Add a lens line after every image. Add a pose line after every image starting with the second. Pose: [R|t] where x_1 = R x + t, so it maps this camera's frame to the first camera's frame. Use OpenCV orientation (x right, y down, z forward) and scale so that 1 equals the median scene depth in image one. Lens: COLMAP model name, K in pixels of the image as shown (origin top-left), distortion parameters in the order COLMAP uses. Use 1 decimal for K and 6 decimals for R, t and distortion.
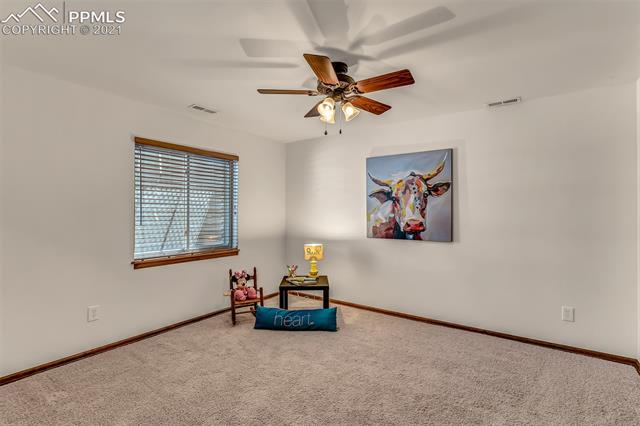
lens RADIAL K [[302.5, 0, 321.5], [0, 302.5, 214.1], [0, 0, 1]] dist [-0.001491, -0.000101]
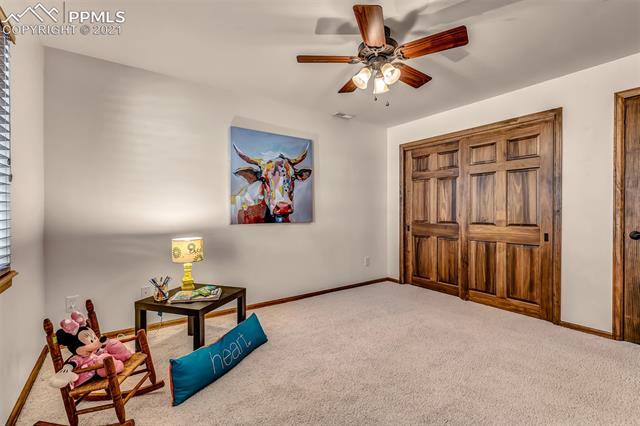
lens RADIAL K [[302.5, 0, 322.0], [0, 302.5, 210.7], [0, 0, 1]] dist [-0.001491, -0.000101]
pose [[0.314082, -0.004586, 0.949385, -0.593520], [0.003400, 0.999987, 0.003706, 0.042384], [-0.949390, 0.002064, 0.314093, 0.559863]]
